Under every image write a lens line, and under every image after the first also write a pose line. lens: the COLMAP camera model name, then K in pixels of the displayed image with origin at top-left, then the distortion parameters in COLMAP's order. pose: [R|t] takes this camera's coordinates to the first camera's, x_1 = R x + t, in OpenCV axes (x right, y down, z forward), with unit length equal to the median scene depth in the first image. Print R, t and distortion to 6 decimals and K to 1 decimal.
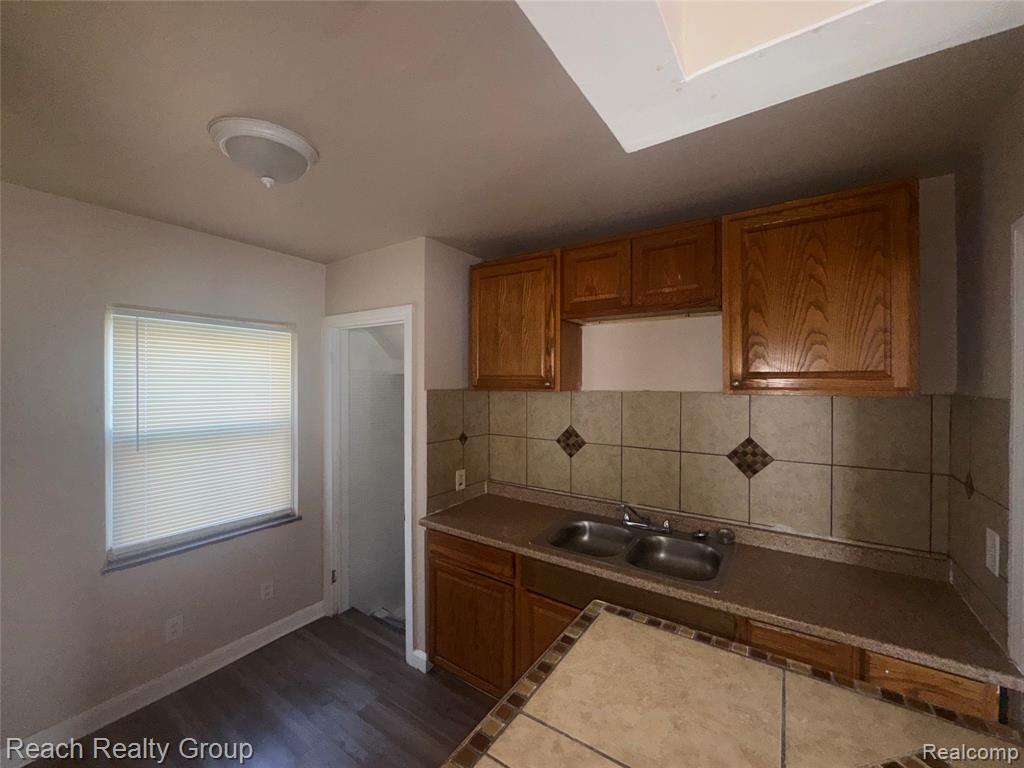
lens RADIAL K [[408.4, 0, 513.5], [0, 408.4, 383.3], [0, 0, 1]] dist [-0.004691, 0.000601]
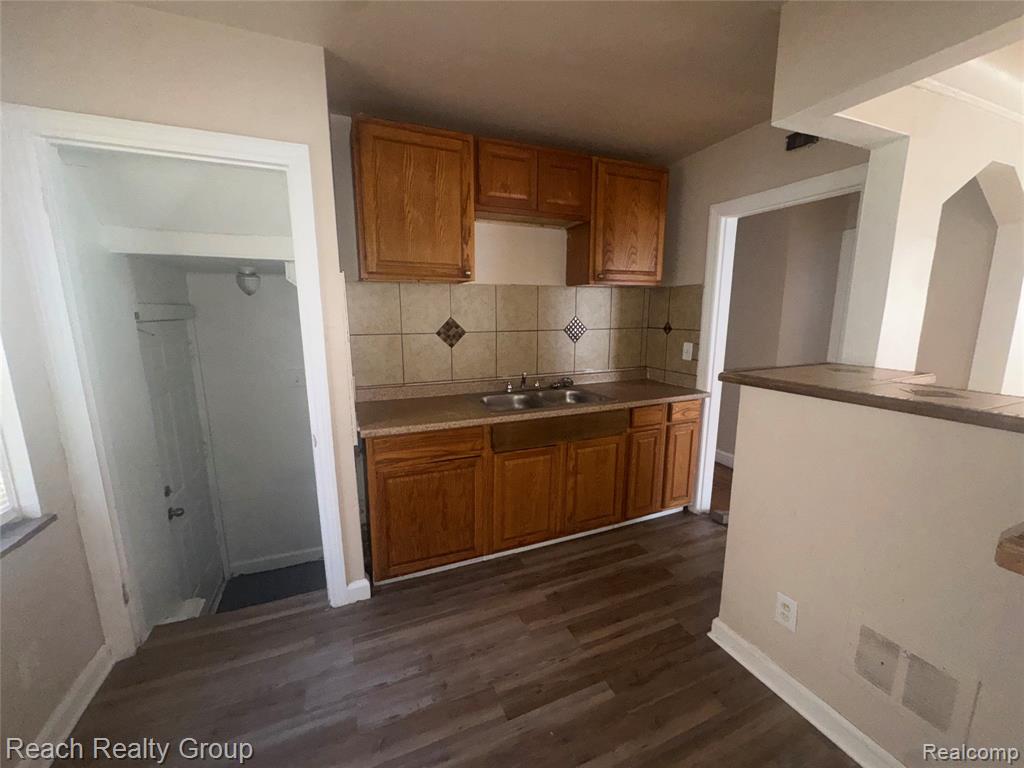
lens RADIAL K [[408.4, 0, 510.9], [0, 408.4, 384.4], [0, 0, 1]] dist [-0.004691, 0.000601]
pose [[0.547175, -0.153118, 0.822894, -0.744858], [0.007045, 0.983933, 0.178399, 0.095665], [-0.836989, -0.091818, 0.539462, 0.311838]]
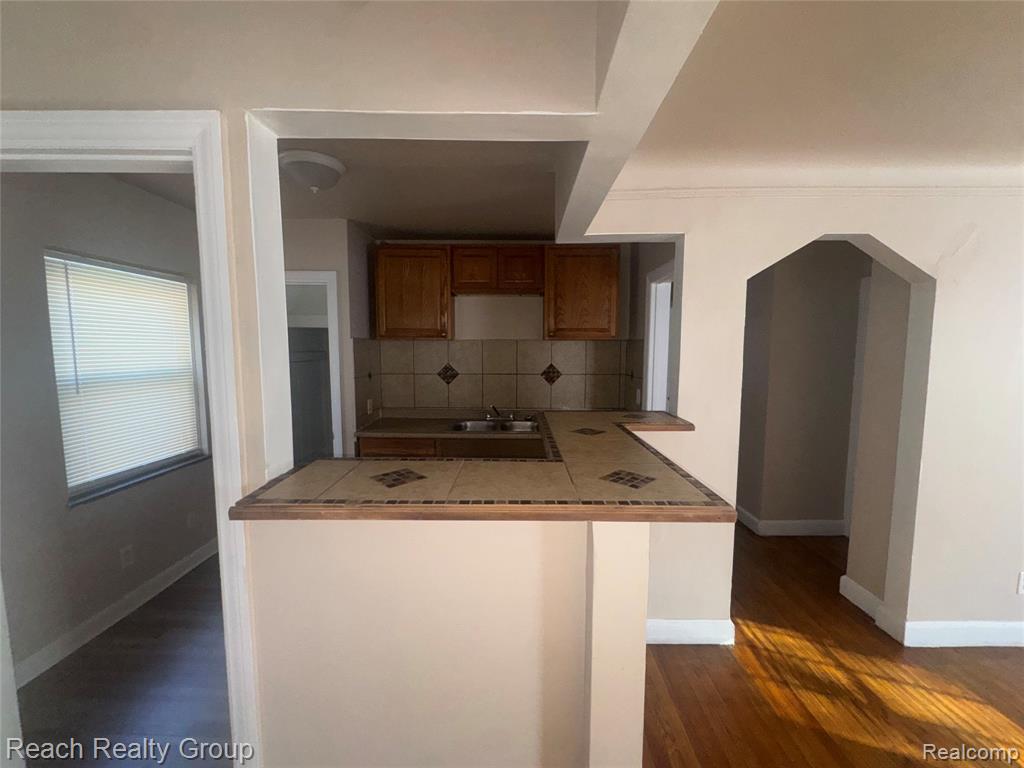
lens RADIAL K [[408.4, 0, 512.7], [0, 408.4, 383.8], [0, 0, 1]] dist [-0.004691, 0.000601]
pose [[0.836020, -0.051023, 0.546321, -0.538073], [0.000870, 0.995789, 0.091670, 0.045059], [-0.548698, -0.076162, 0.832544, -0.429205]]
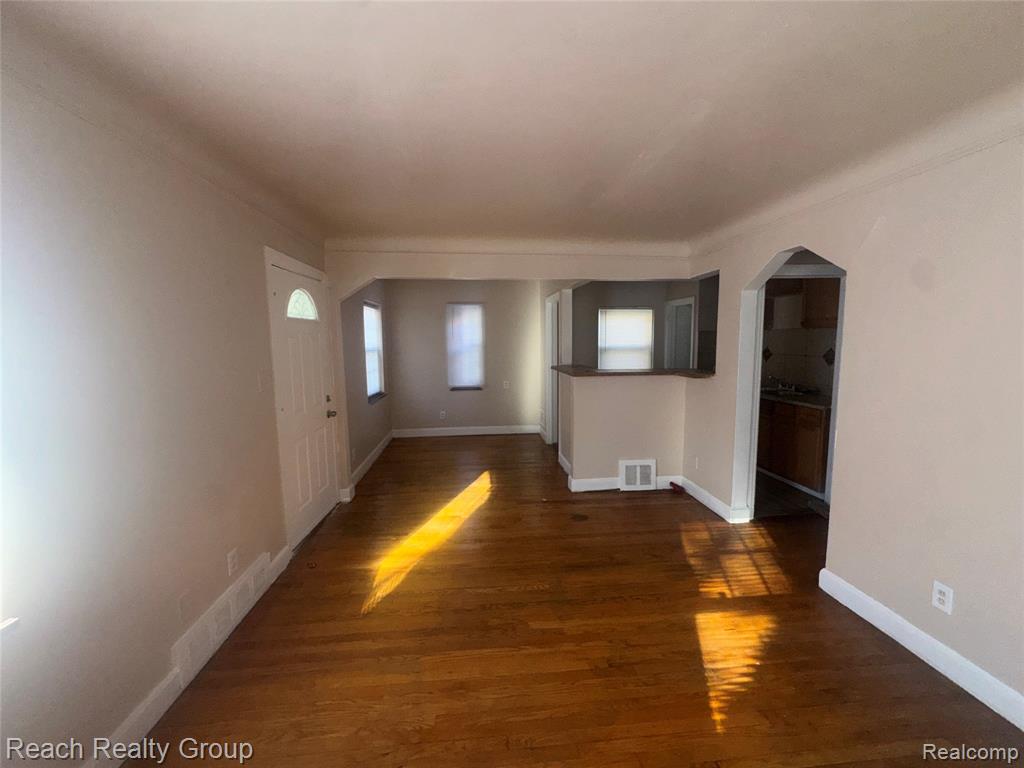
lens RADIAL K [[408.4, 0, 512.2], [0, 408.4, 383.9], [0, 0, 1]] dist [-0.004691, 0.000601]
pose [[0.634408, 0.071334, -0.769700, 1.050502], [0.013396, 0.994569, 0.103216, 0.066393], [0.772882, -0.075791, 0.630007, -1.533005]]
